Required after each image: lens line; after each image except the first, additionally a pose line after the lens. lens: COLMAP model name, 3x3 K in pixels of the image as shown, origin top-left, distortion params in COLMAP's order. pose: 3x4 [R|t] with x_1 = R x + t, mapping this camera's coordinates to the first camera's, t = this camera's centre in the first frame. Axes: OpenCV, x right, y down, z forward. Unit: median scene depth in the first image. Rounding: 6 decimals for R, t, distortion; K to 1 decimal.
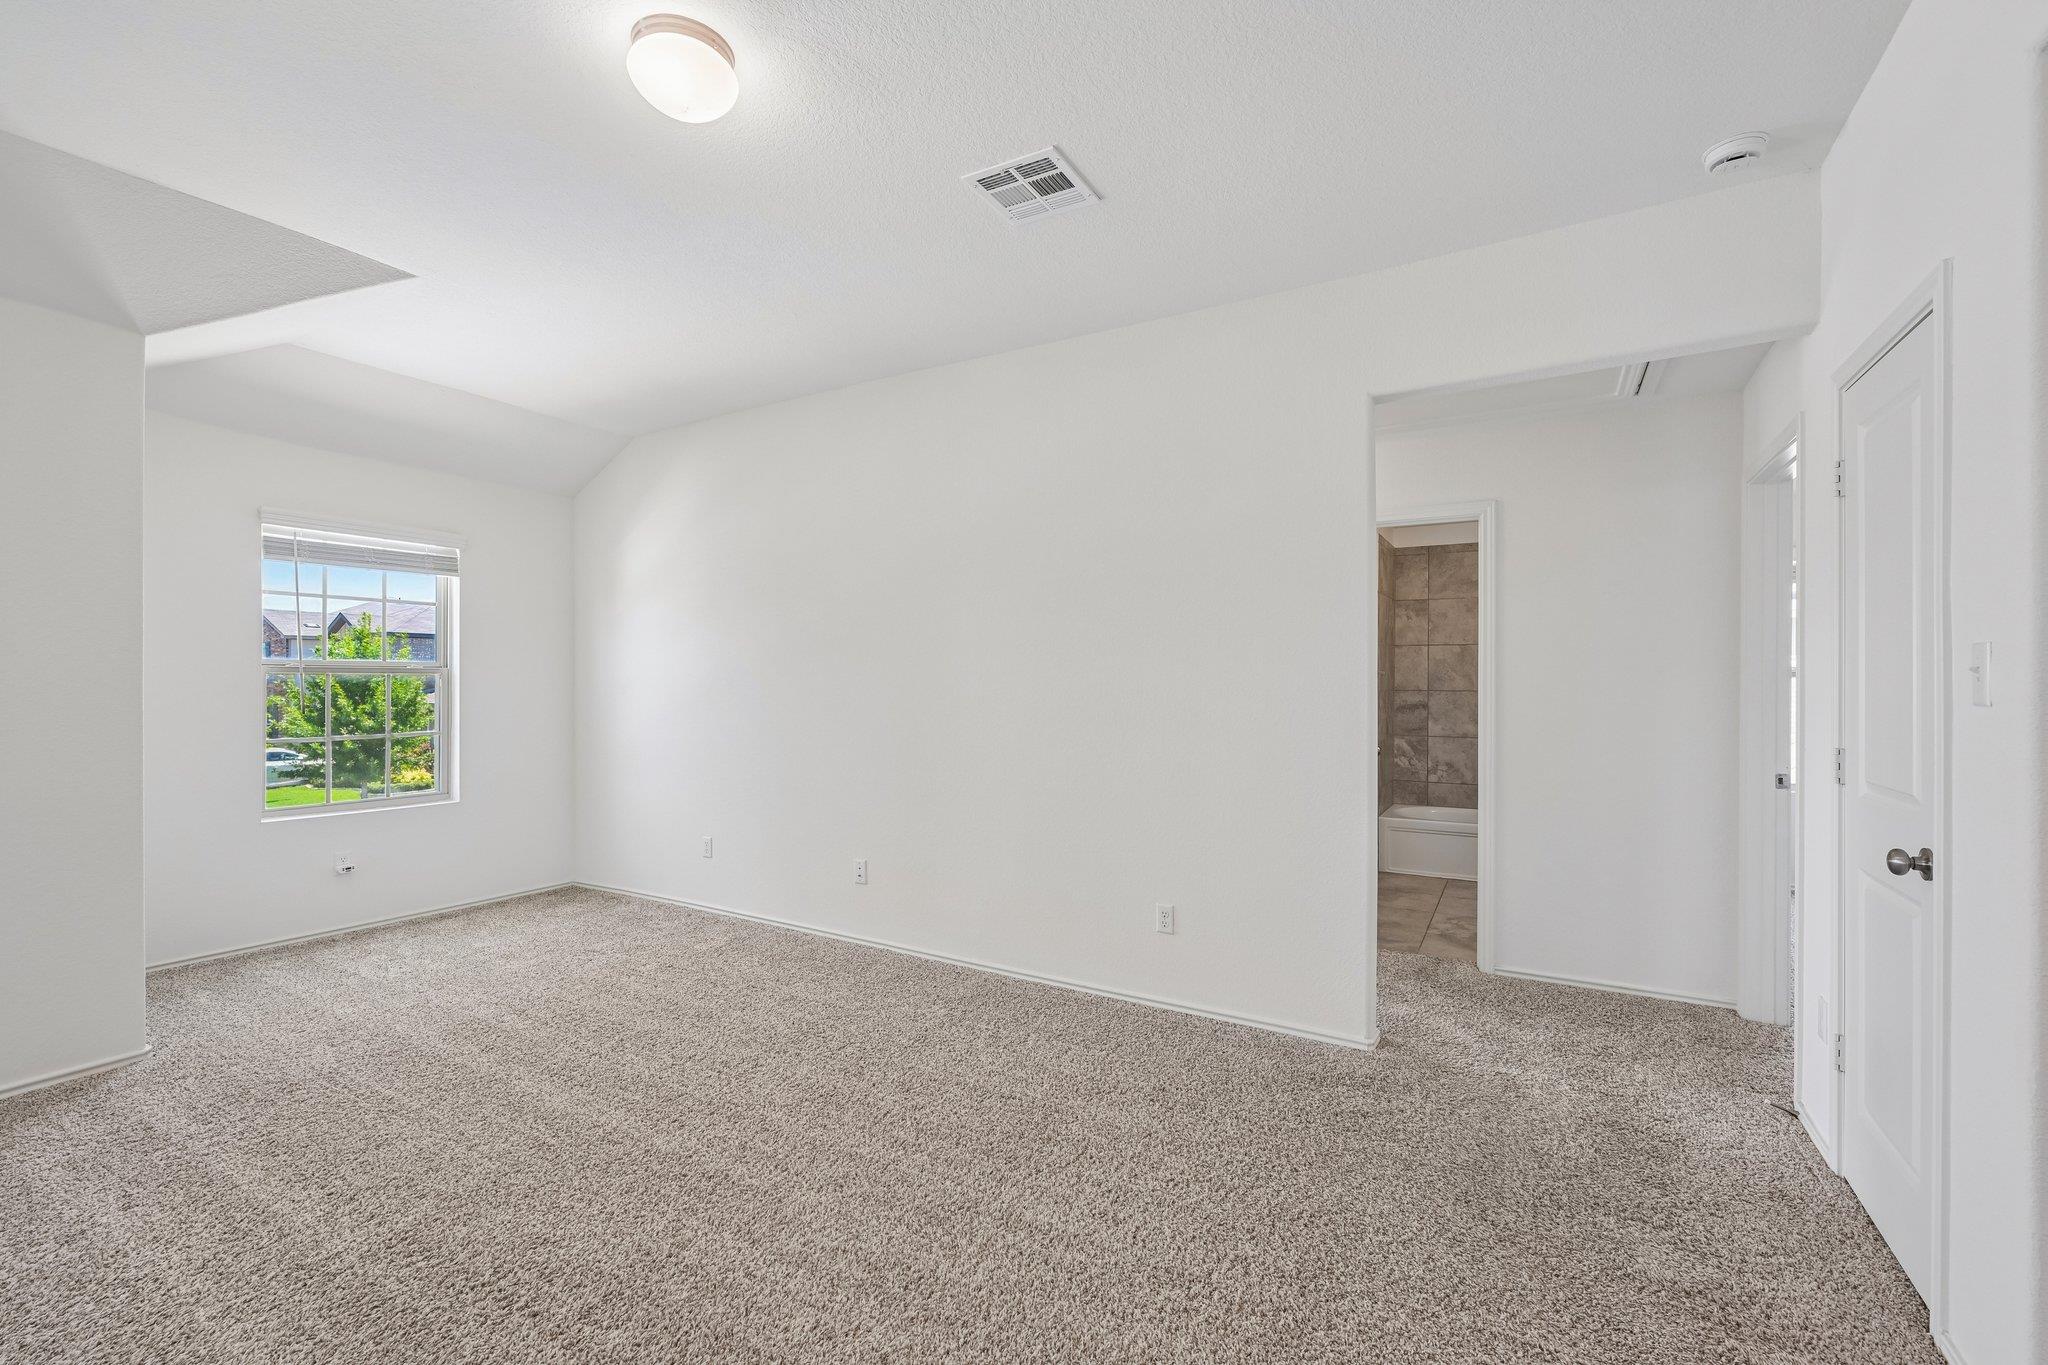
lens RADIAL K [[870.8, 0, 1012.8], [0, 870.8, 685.2], [0, 0, 1]] dist [0.000006, 0.000936]
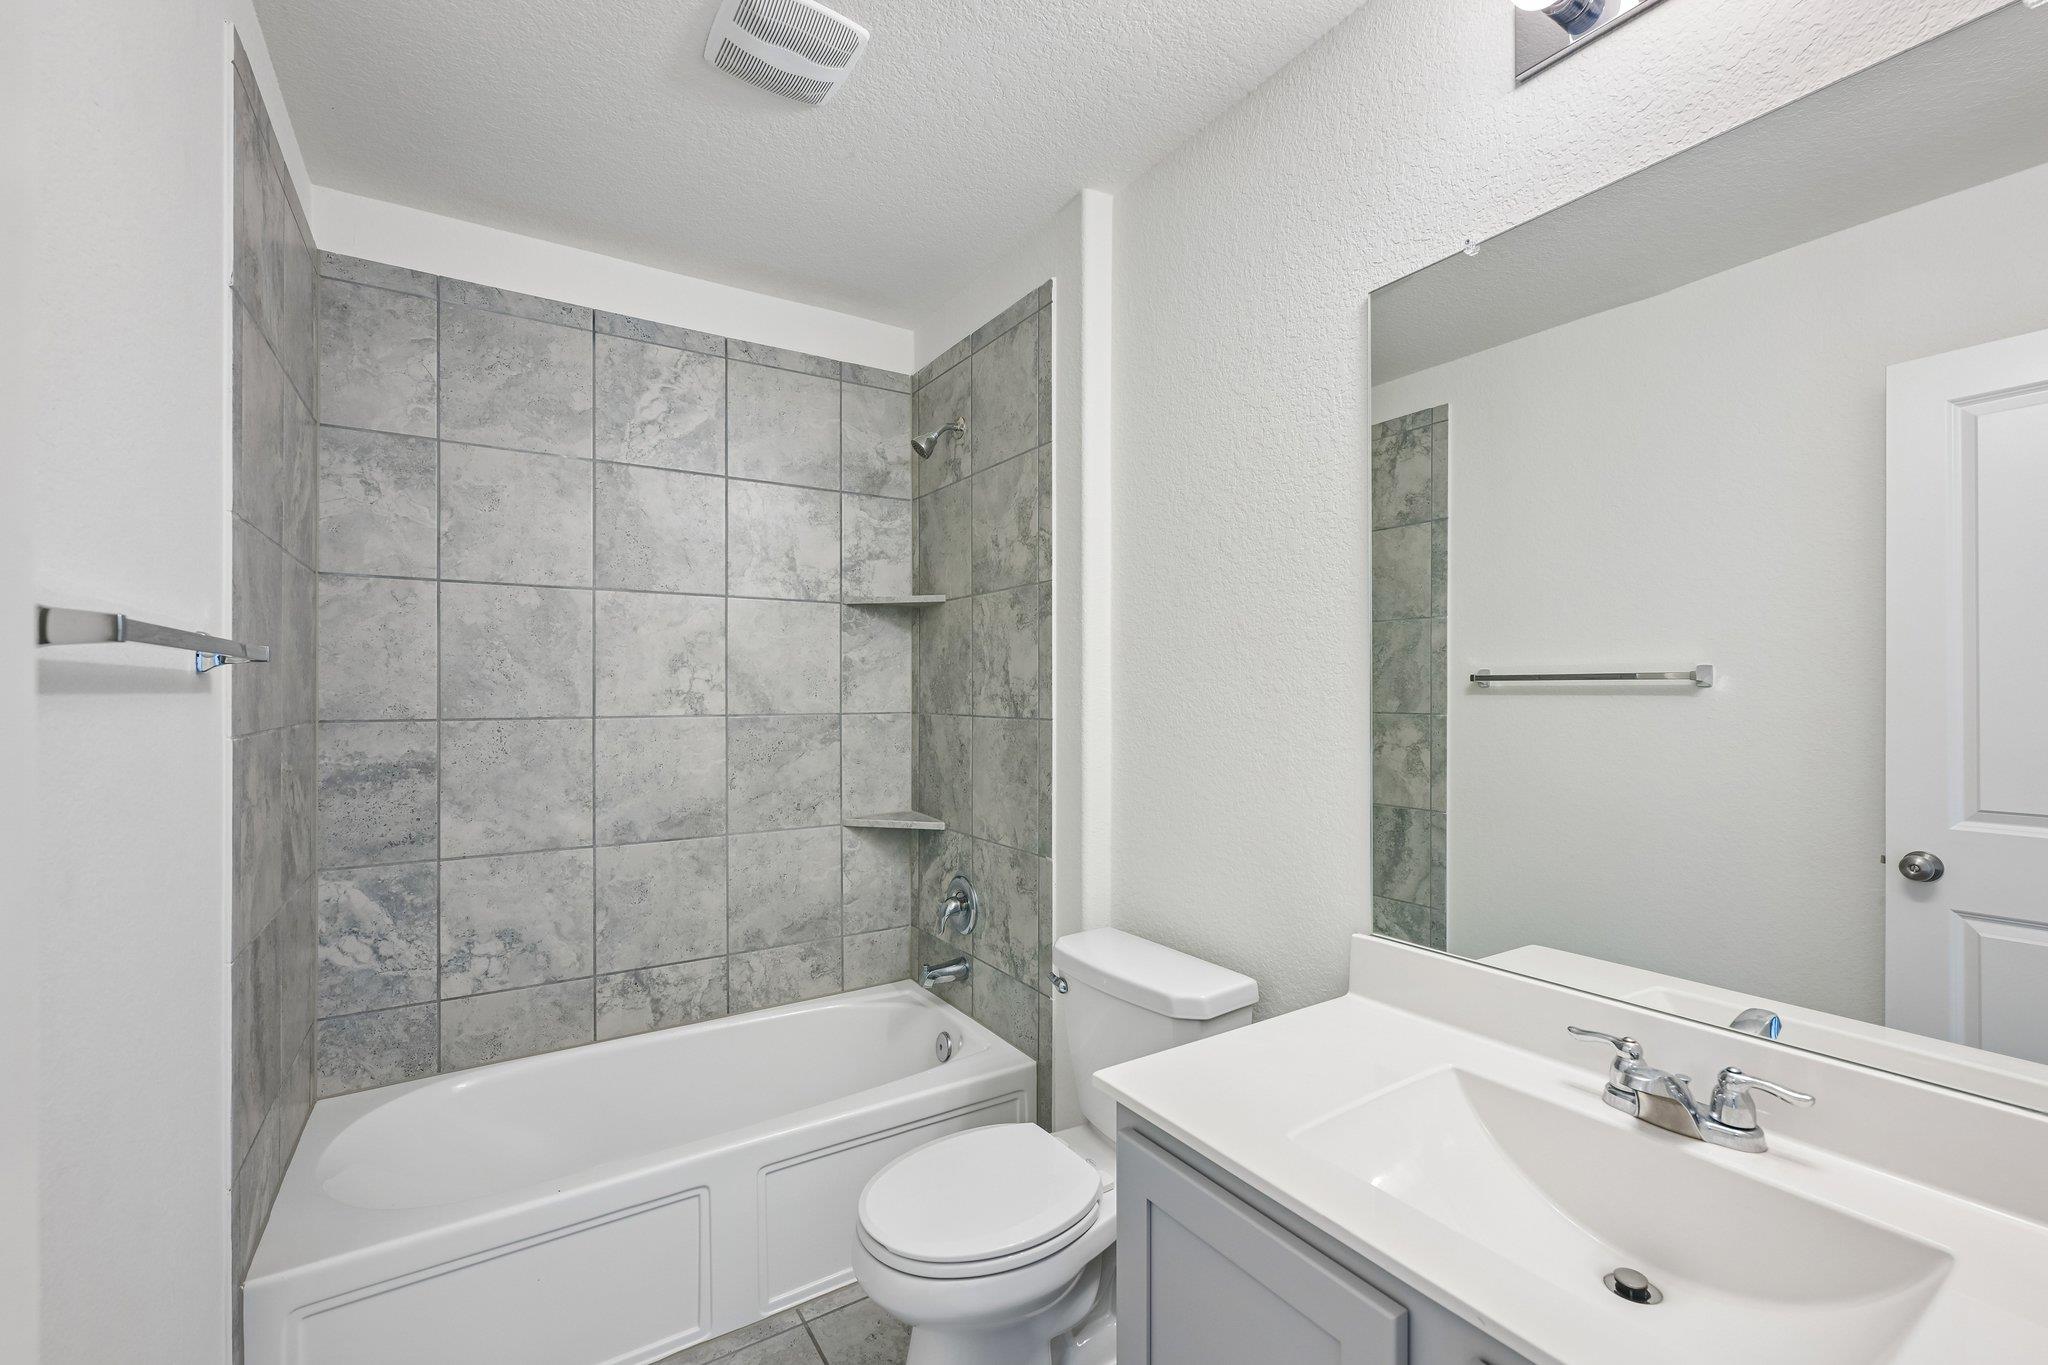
lens RADIAL K [[870.8, 0, 1034.5], [0, 870.8, 692.2], [0, 0, 1]] dist [0.000006, 0.000936]
pose [[0.430957, -0.000819, 0.902372, 0.278316], [0.010874, 0.999932, -0.004286, -0.000379], [-0.902307, 0.011659, 0.430936, 0.657148]]
